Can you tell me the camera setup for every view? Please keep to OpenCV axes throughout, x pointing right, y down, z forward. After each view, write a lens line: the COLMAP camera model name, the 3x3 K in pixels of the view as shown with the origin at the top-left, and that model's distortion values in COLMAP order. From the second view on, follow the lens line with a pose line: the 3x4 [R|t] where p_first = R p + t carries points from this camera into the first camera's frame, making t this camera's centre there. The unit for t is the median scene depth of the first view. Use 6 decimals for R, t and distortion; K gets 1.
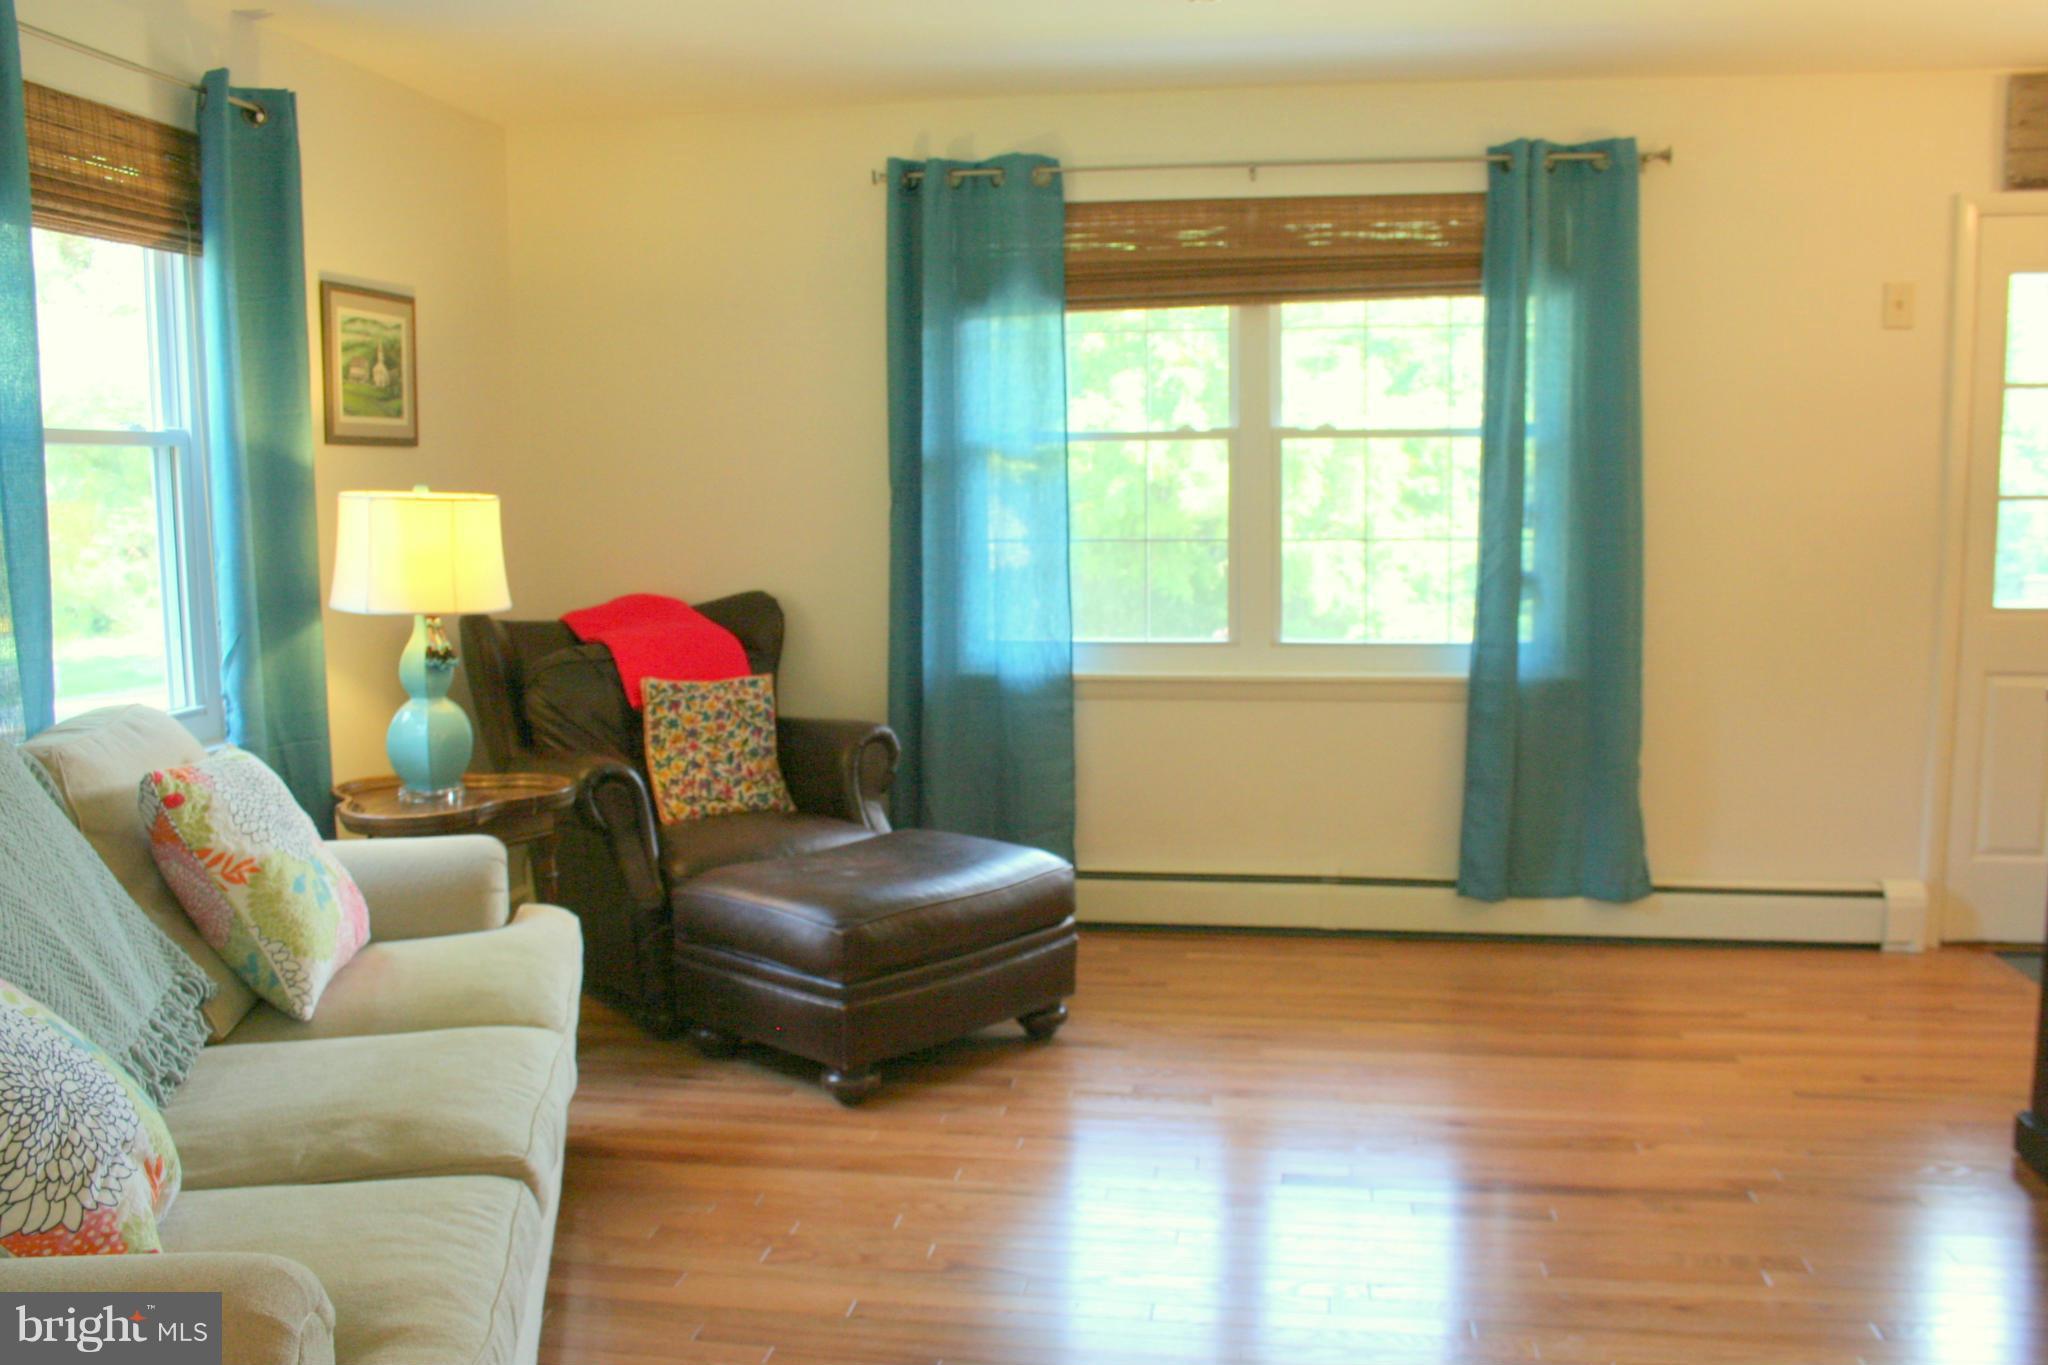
lens RADIAL K [[1748.5, 0, 1024.0], [0, 1748.5, 682.5], [0, 0, 1]] dist [-0.157013, 0.133867]
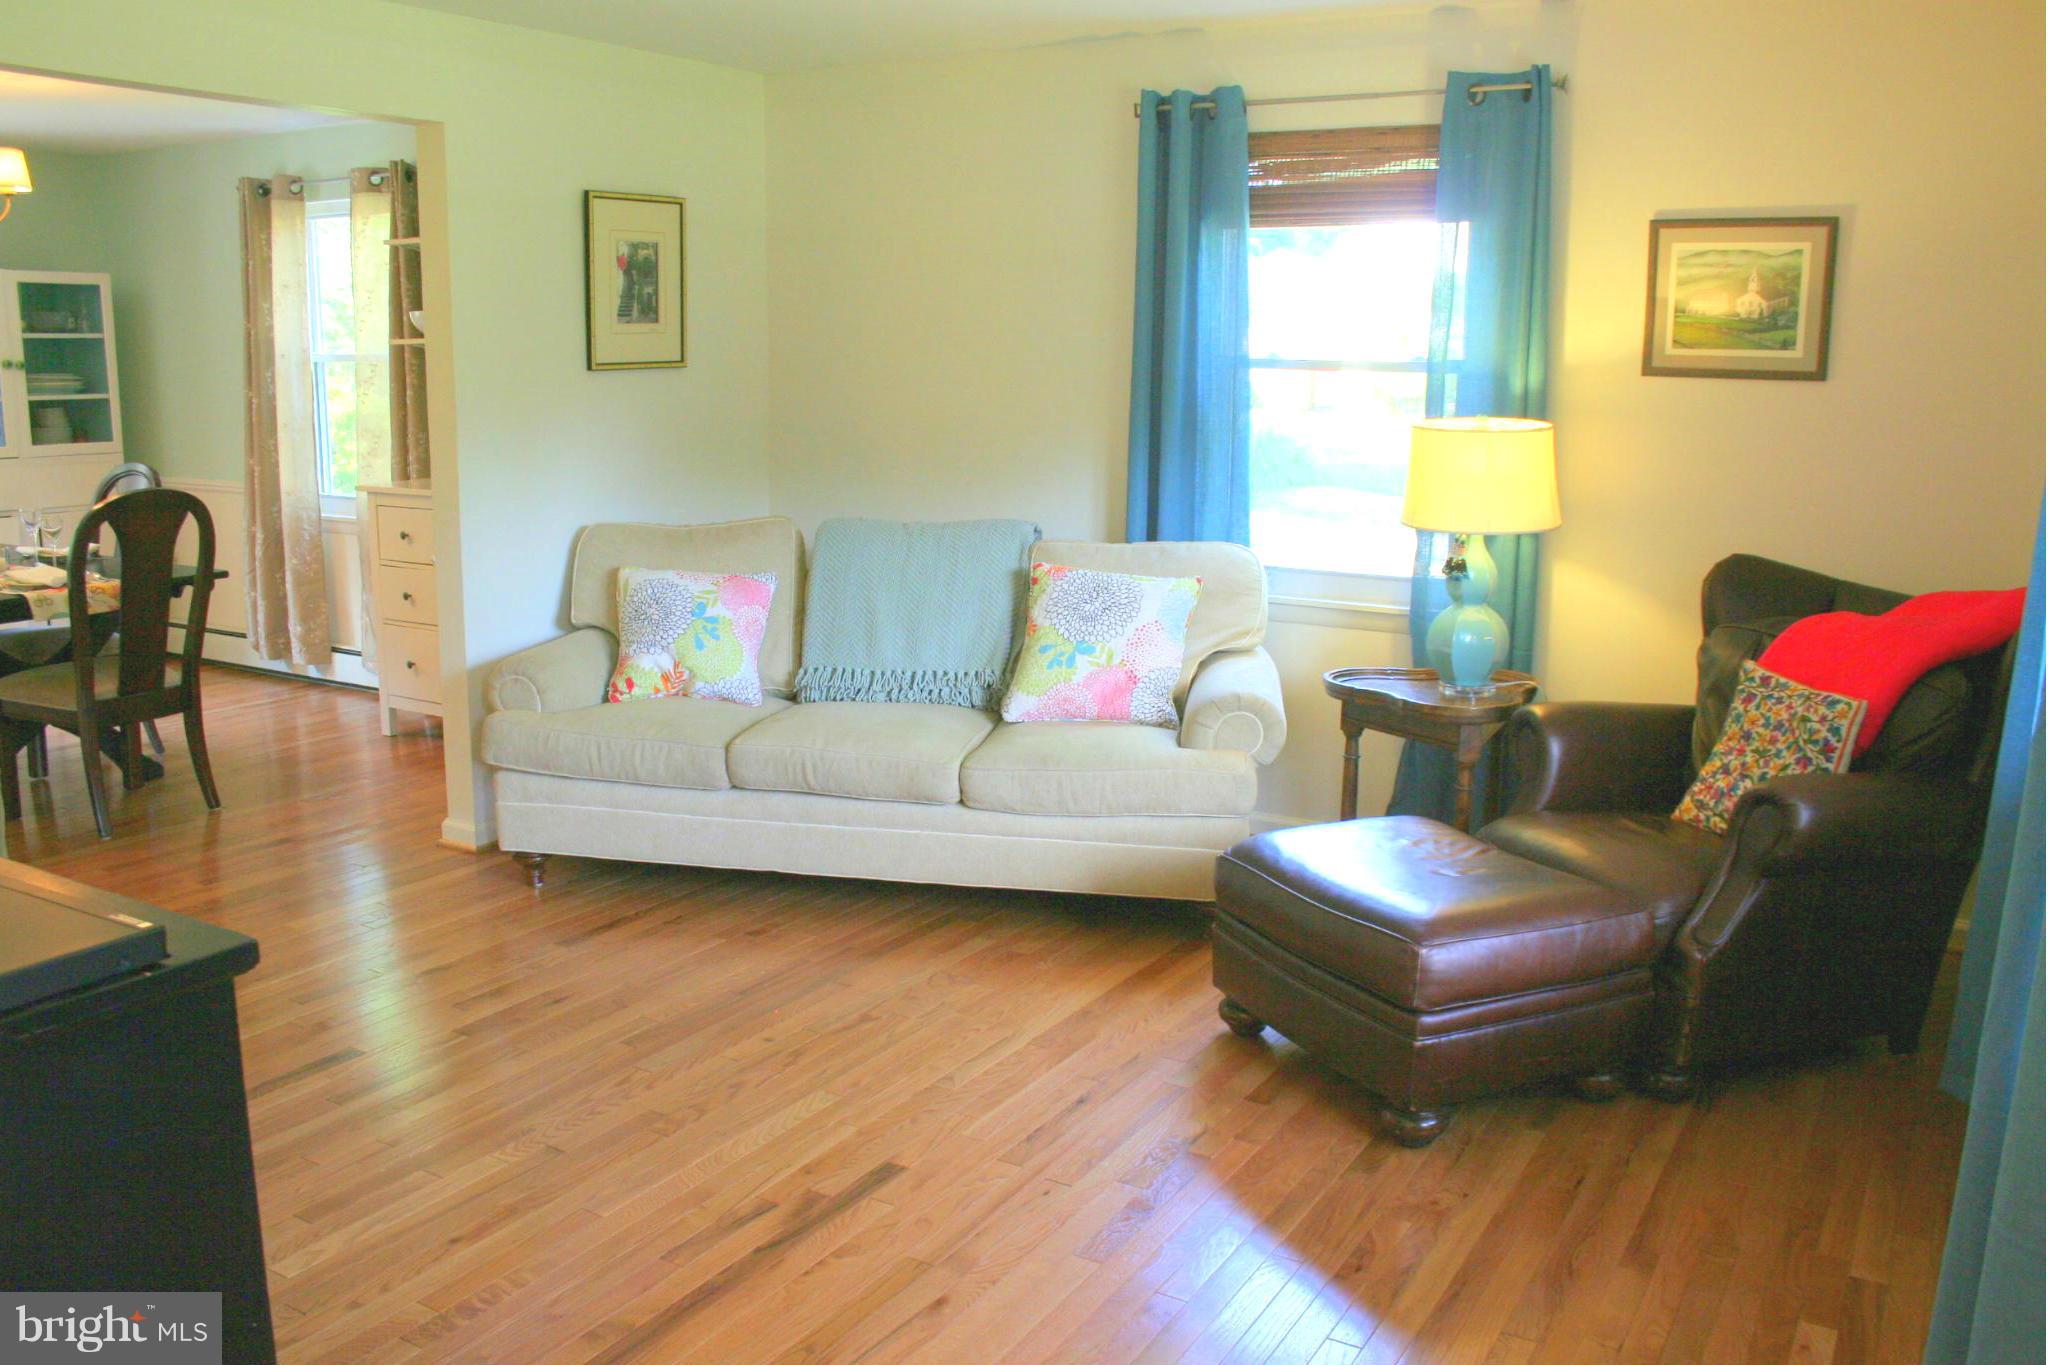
lens RADIAL K [[1748.5, 0, 1024.0], [0, 1748.5, 682.5], [0, 0, 1]] dist [-0.157013, 0.133867]
pose [[-0.380294, 0.177299, -0.907712, 0.684164], [-0.120830, 0.963517, 0.238822, -0.150062], [0.916939, 0.200502, -0.344997, 0.971360]]
